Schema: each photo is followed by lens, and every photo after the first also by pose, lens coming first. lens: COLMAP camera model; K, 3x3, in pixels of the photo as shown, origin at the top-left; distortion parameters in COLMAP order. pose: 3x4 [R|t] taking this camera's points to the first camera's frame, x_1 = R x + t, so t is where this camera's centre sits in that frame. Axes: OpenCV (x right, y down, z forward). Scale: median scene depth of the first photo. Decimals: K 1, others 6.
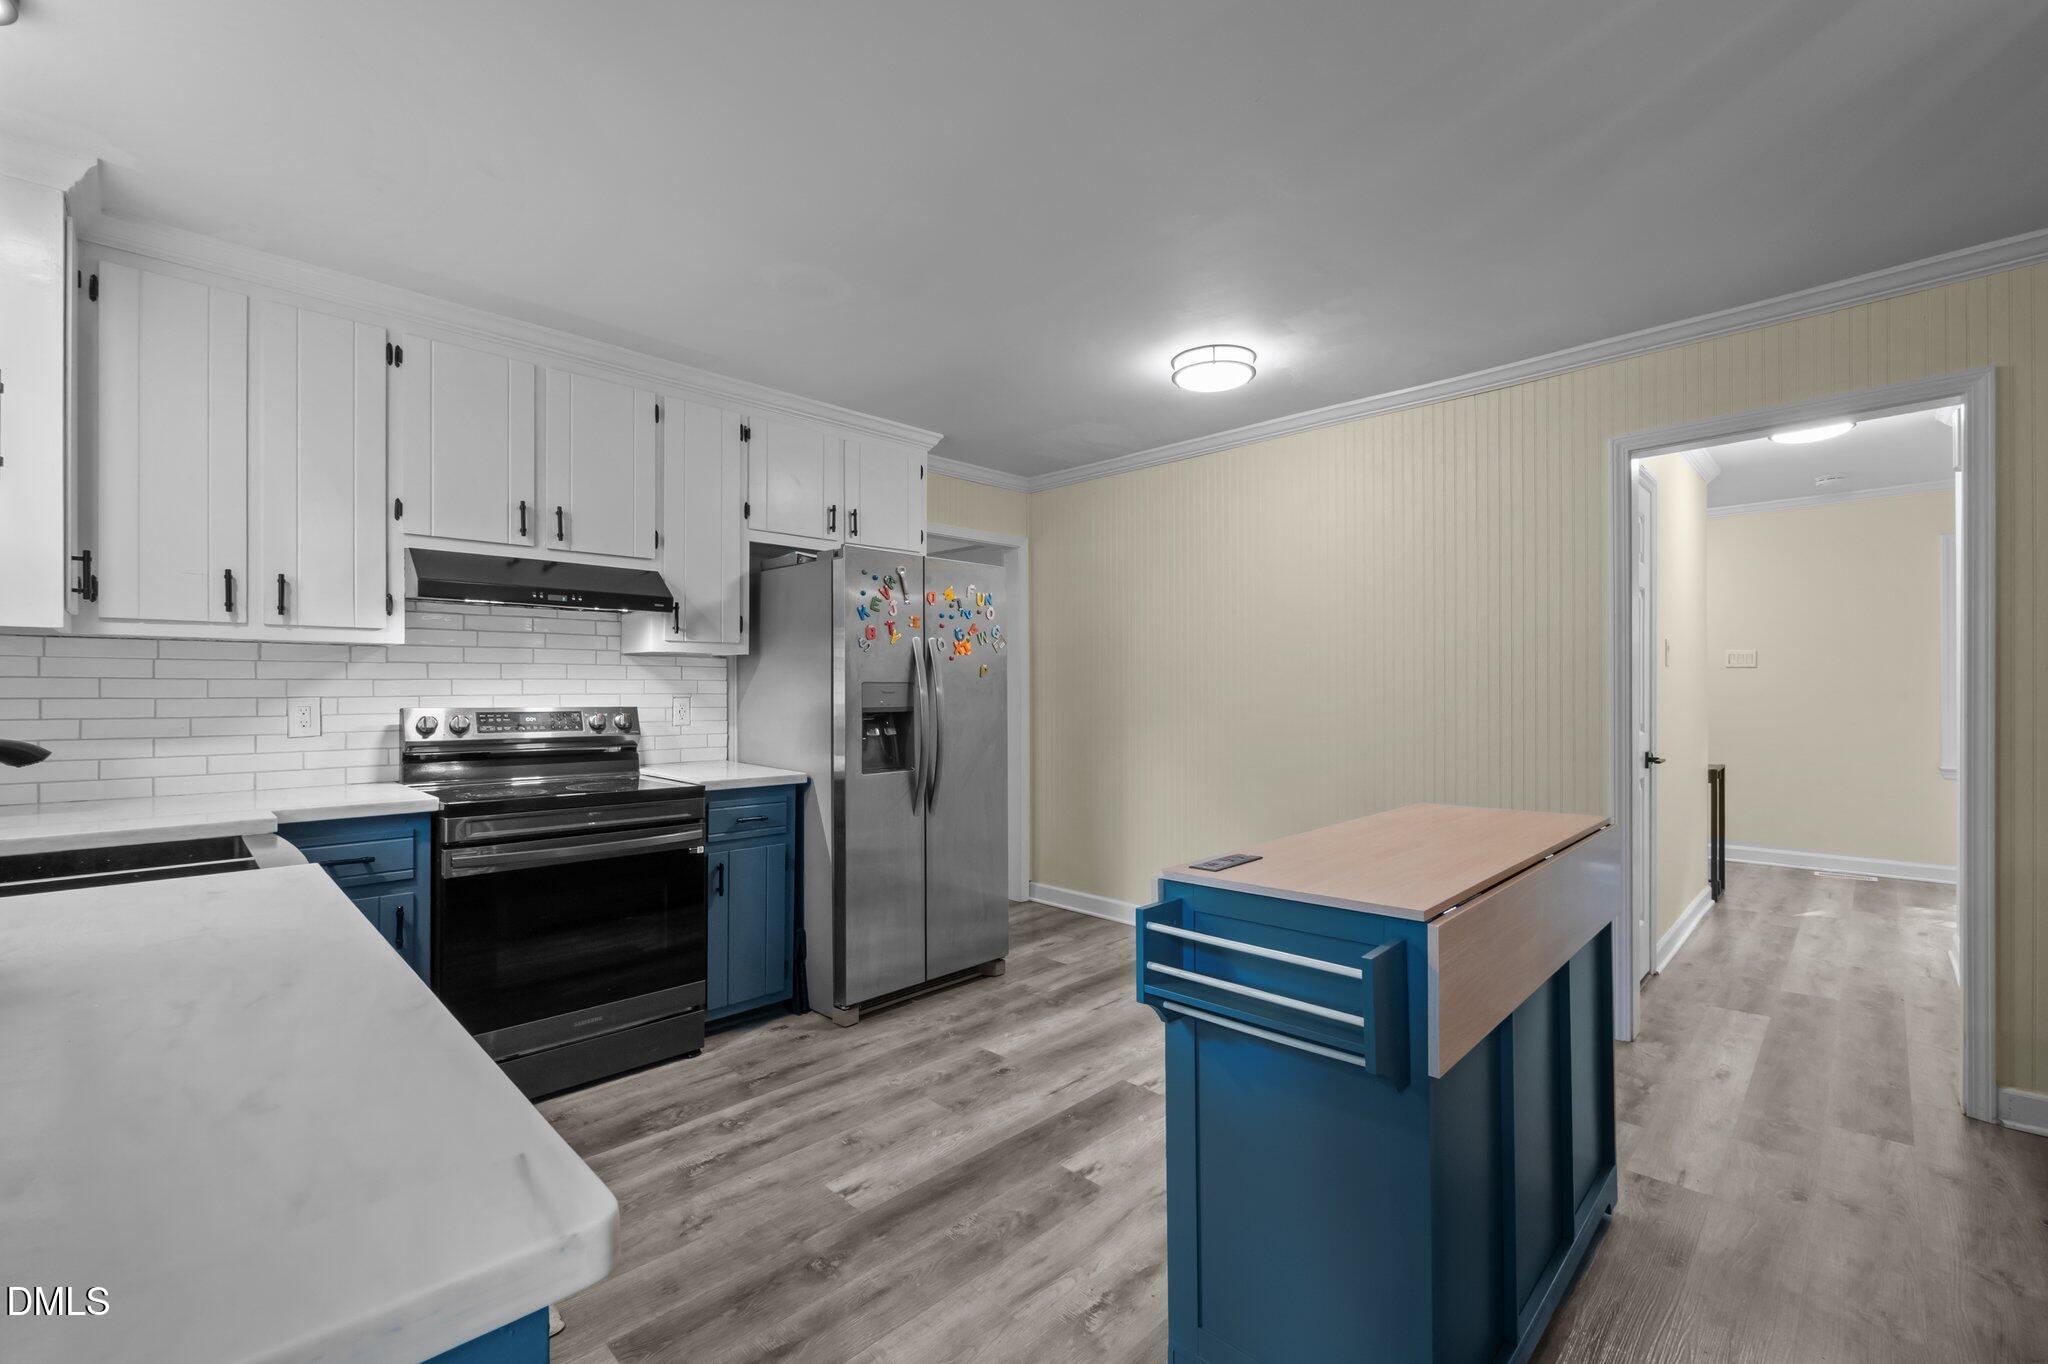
lens RADIAL K [[855.7, 0, 1026.7], [0, 855.7, 673.5], [0, 0, 1]] dist [-0.003814, -0.000399]
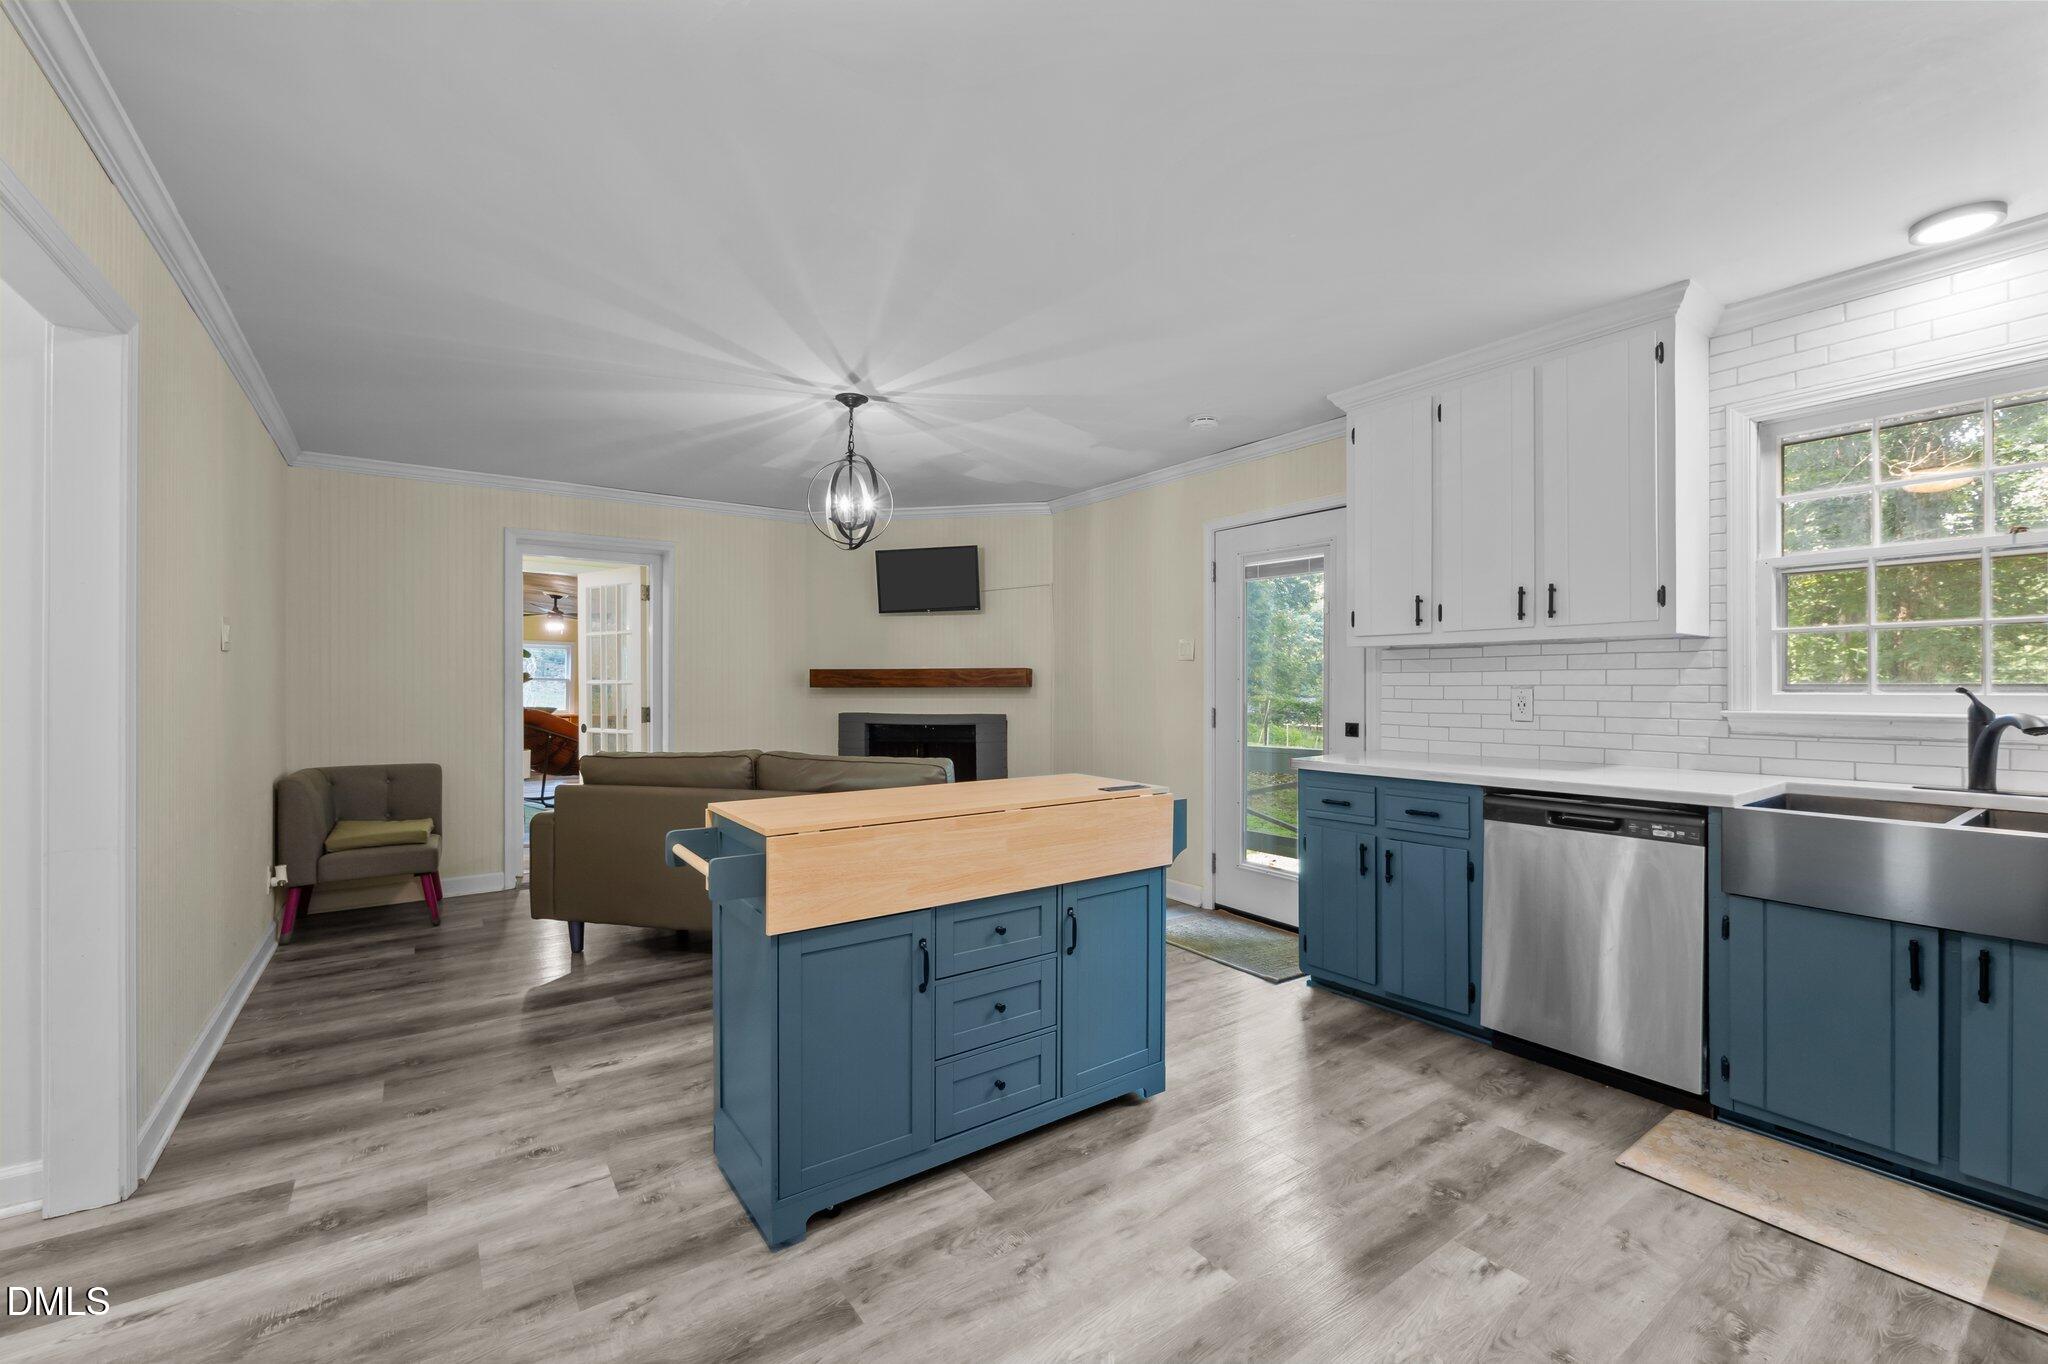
lens RADIAL K [[855.7, 0, 1026.7], [0, 855.7, 673.5], [0, 0, 1]] dist [-0.003814, -0.000399]
pose [[-0.985134, 0.007778, 0.171613, 0.099055], [0.003373, 0.999658, -0.025943, 0.032160], [-0.171756, -0.024979, -0.984823, 1.964255]]
